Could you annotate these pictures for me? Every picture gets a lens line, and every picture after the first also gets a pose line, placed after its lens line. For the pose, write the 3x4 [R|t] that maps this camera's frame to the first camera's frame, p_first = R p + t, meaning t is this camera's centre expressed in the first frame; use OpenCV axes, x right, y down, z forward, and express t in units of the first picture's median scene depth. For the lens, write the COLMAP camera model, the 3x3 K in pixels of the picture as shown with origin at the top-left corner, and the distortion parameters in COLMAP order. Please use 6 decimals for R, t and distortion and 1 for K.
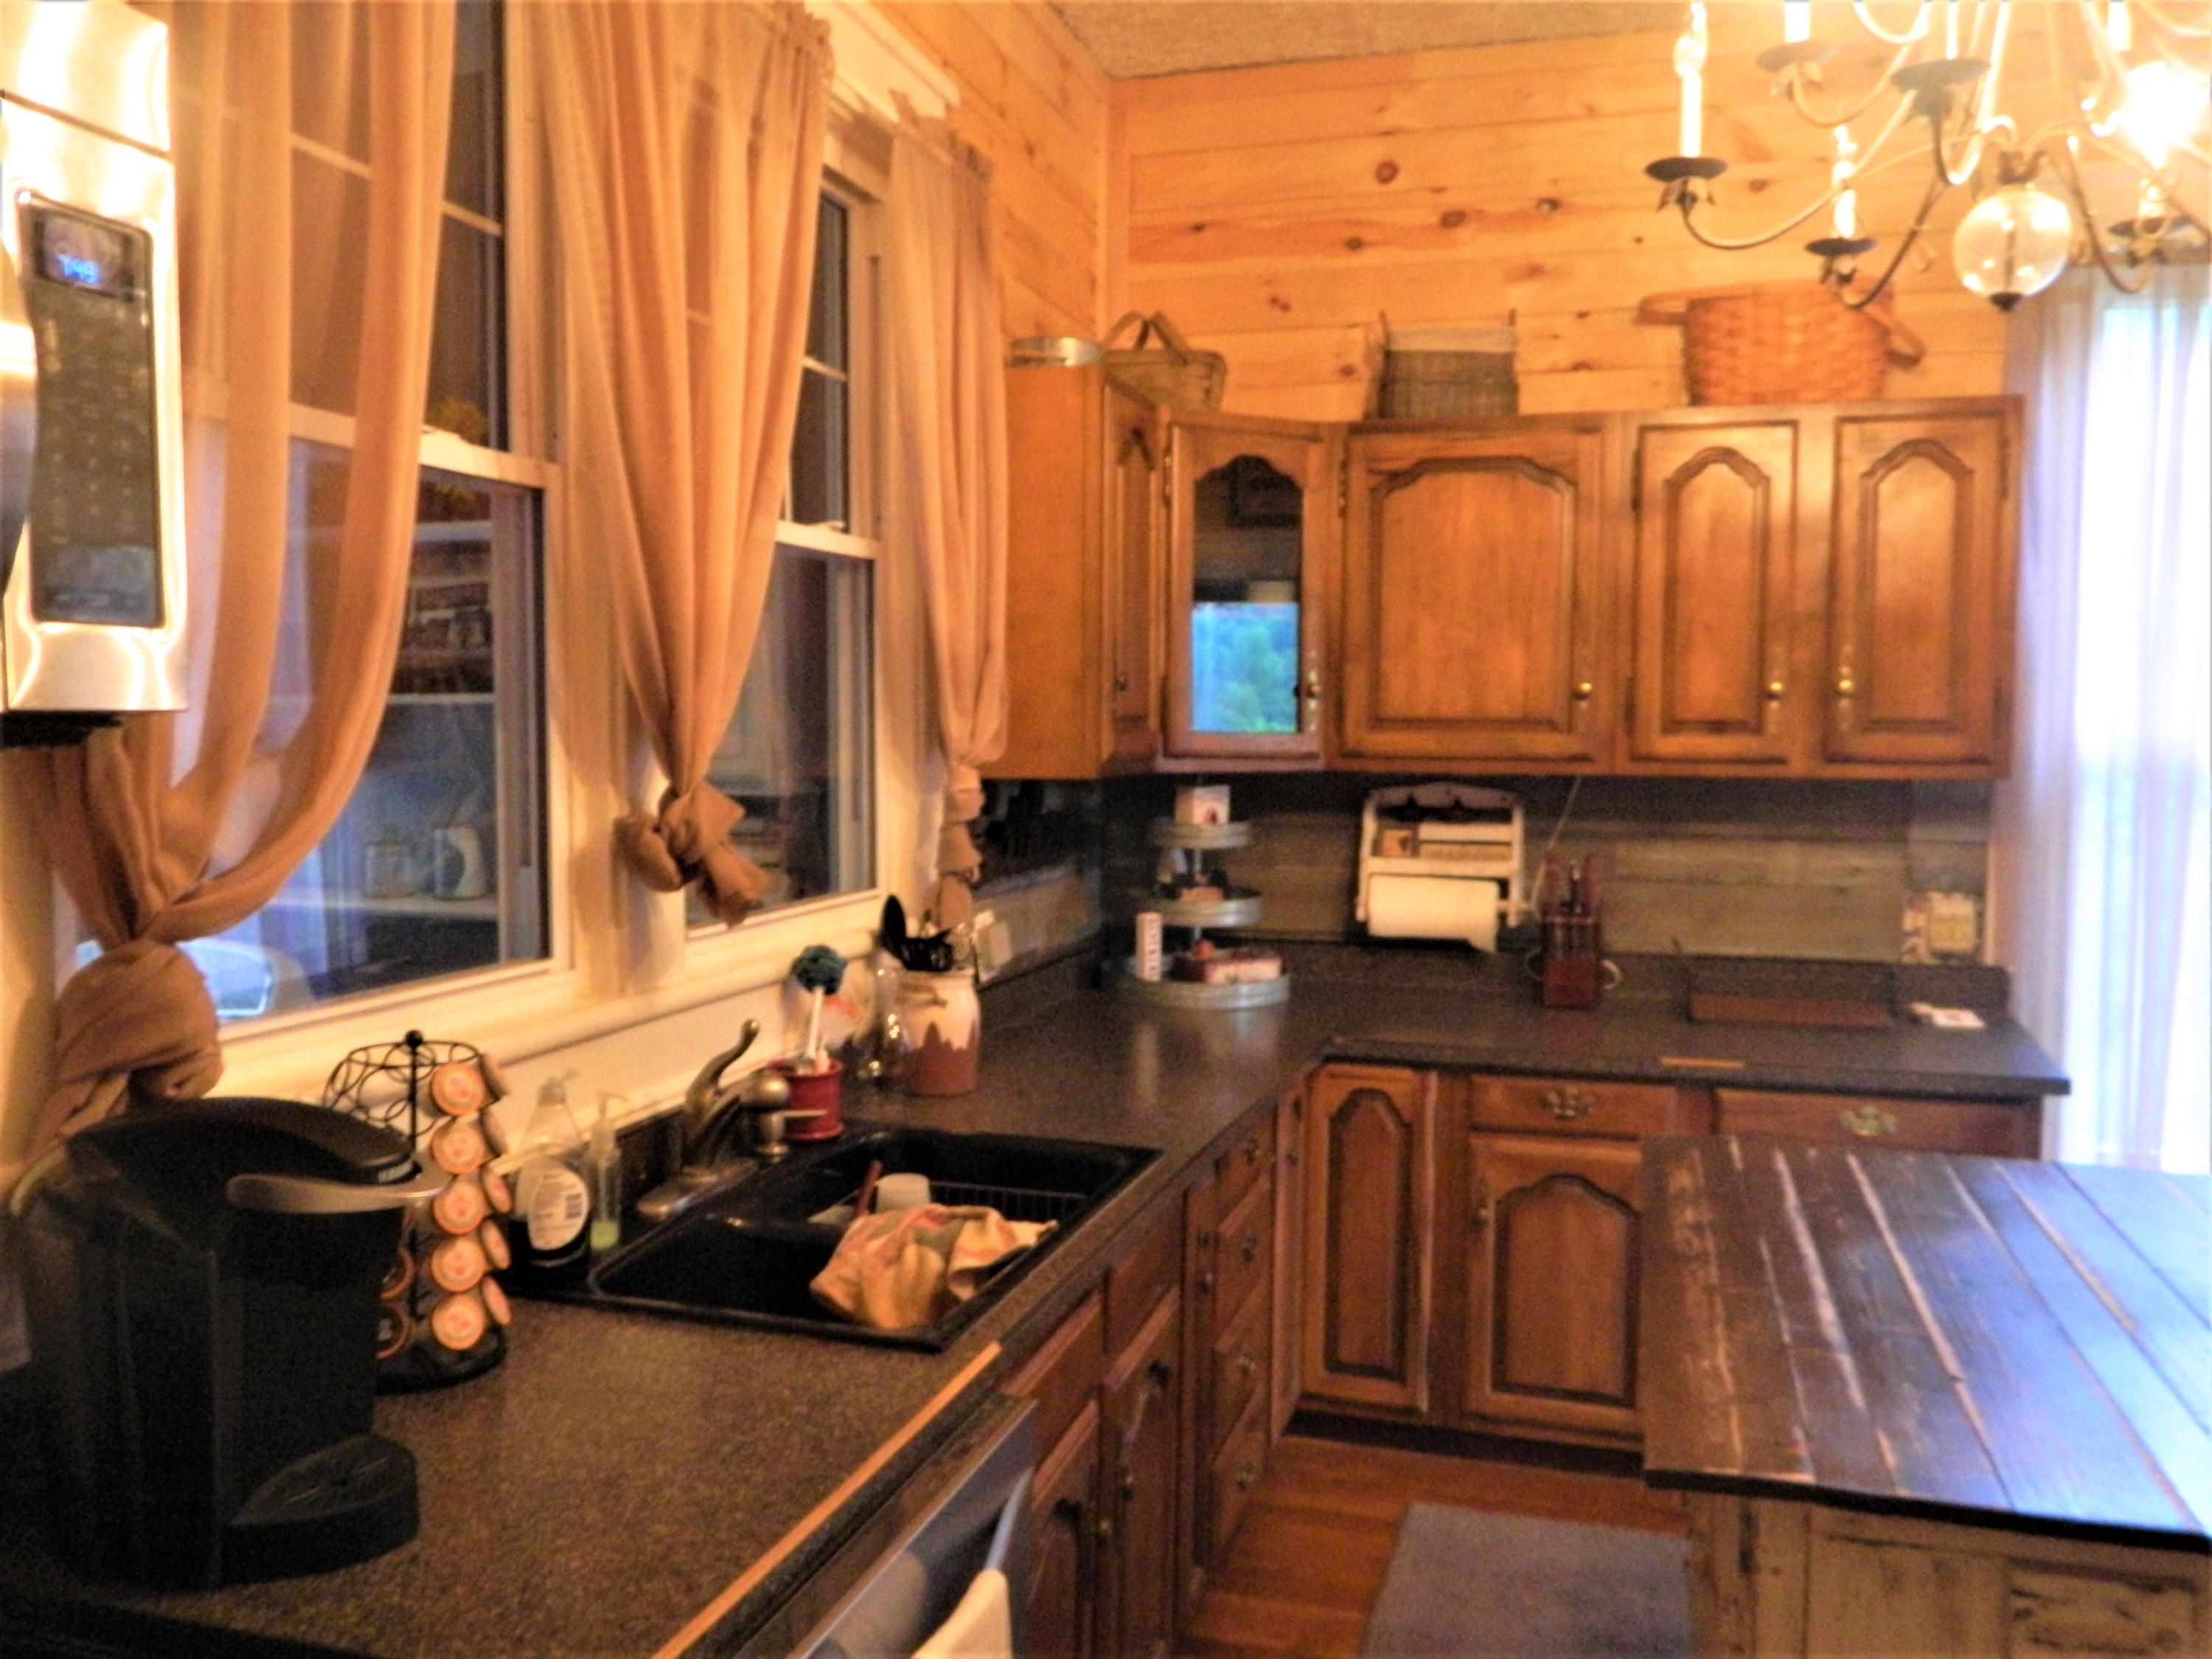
lens RADIAL K [[1840.5, 0, 1106.4], [0, 1840.5, 827.0], [0, 0, 1]] dist [-0.018604, 0.008023]
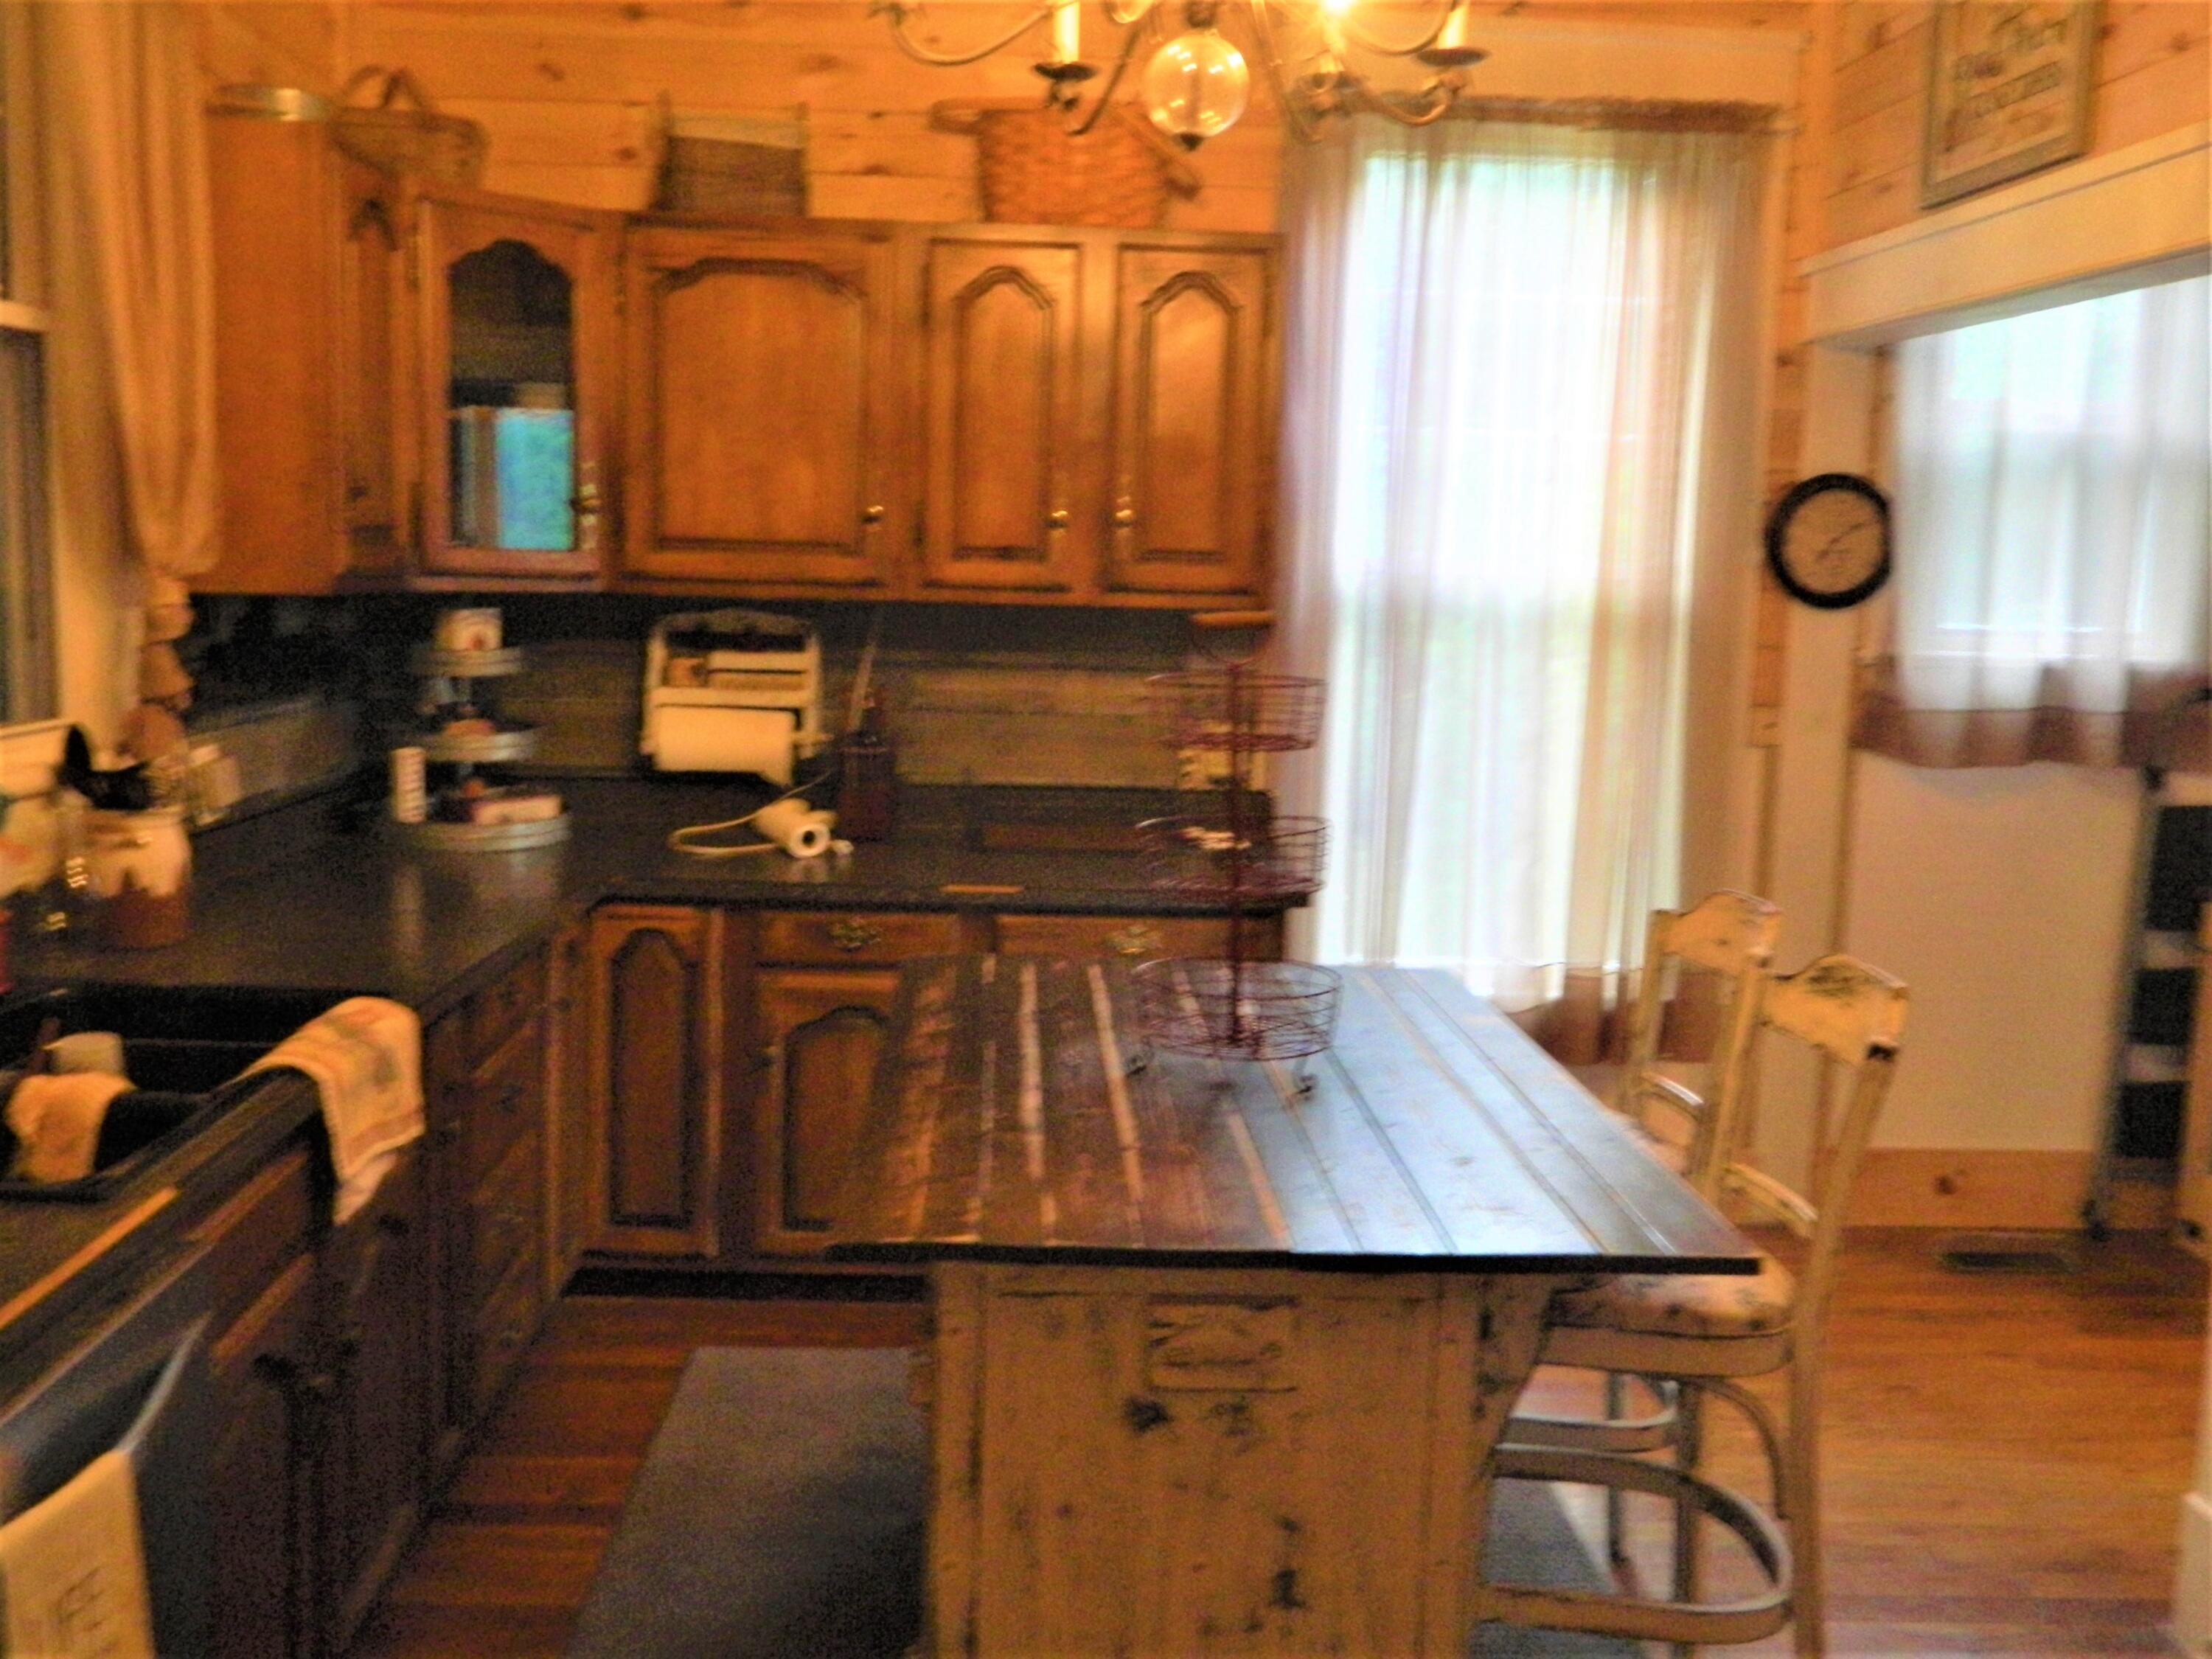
lens RADIAL K [[1994.8, 0, 1101.8], [0, 1994.8, 824.2], [0, 0, 1]] dist [-0.003958, -0.014137]
pose [[0.944868, -0.021539, 0.326743, 0.028533], [-0.004228, 0.996949, 0.077945, 0.007210], [-0.327425, -0.075029, 0.941894, -0.043755]]
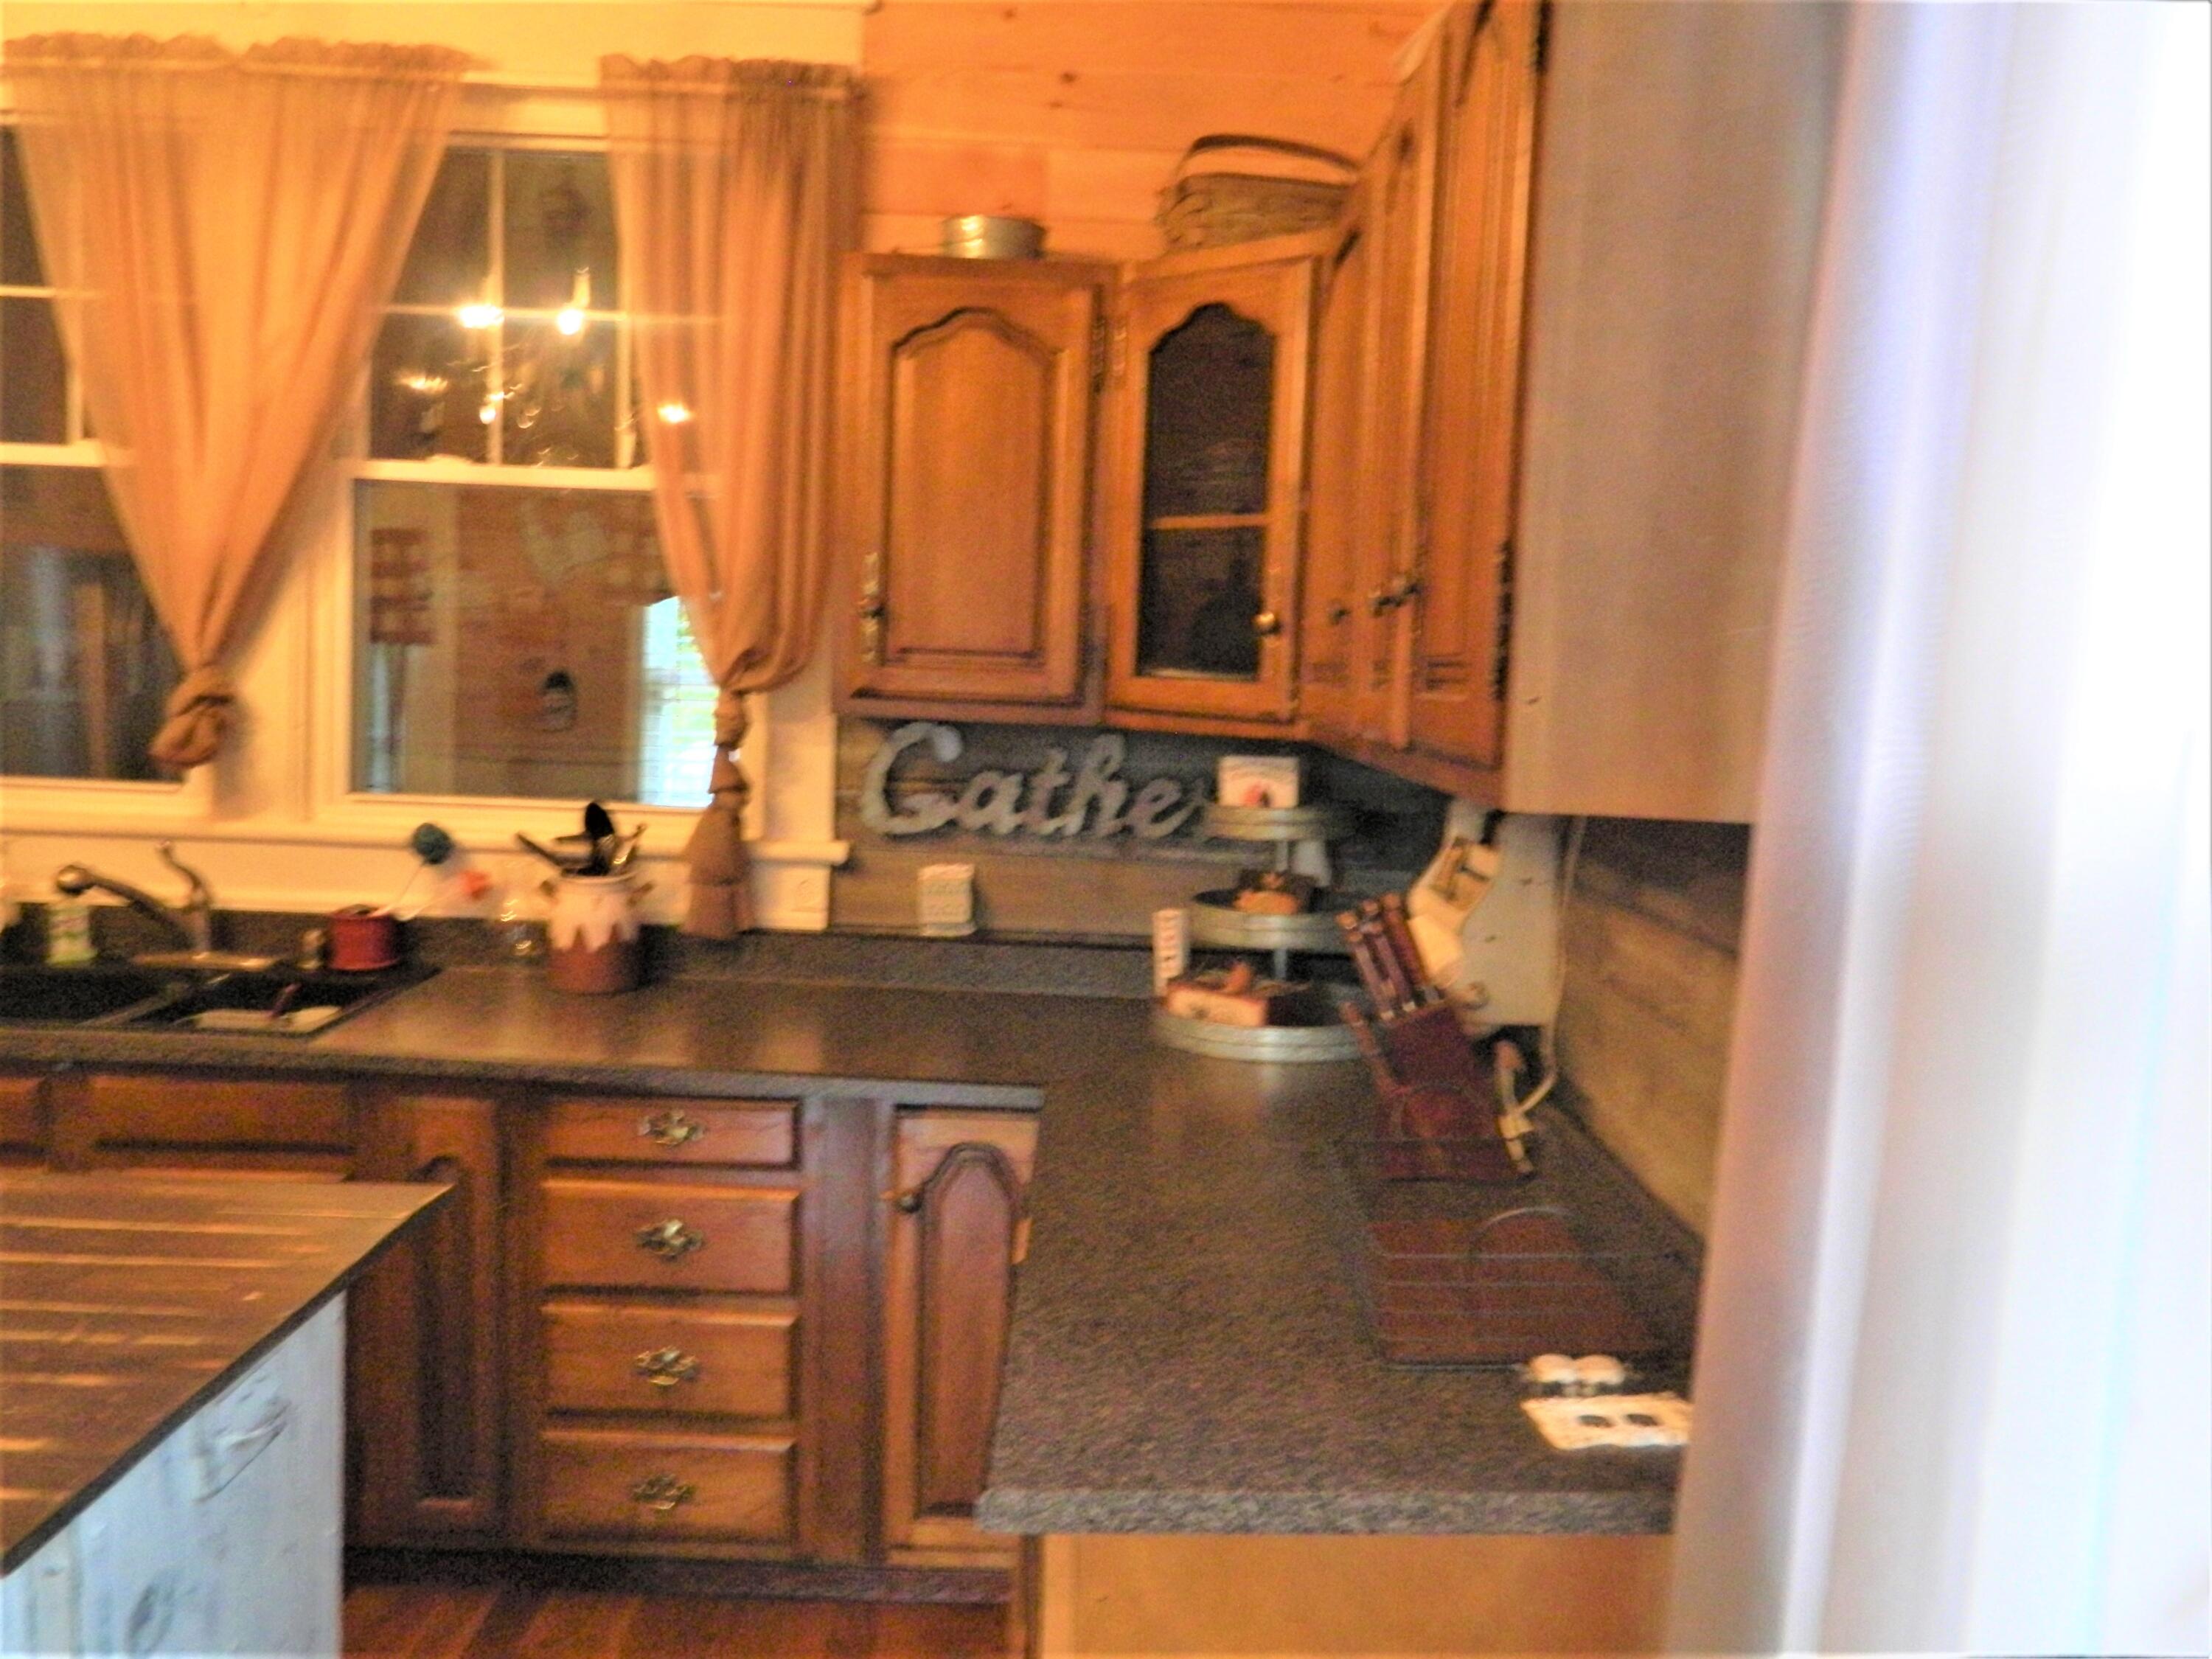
lens RADIAL K [[1840.5, 0, 1105.6], [0, 1840.5, 826.3], [0, 0, 1]] dist [-0.018604, 0.008023]
pose [[0.331219, 0.101703, -0.938057, 0.853411], [-0.096605, 0.992605, 0.073507, -0.049356], [0.938596, 0.066274, 0.338594, 0.801533]]
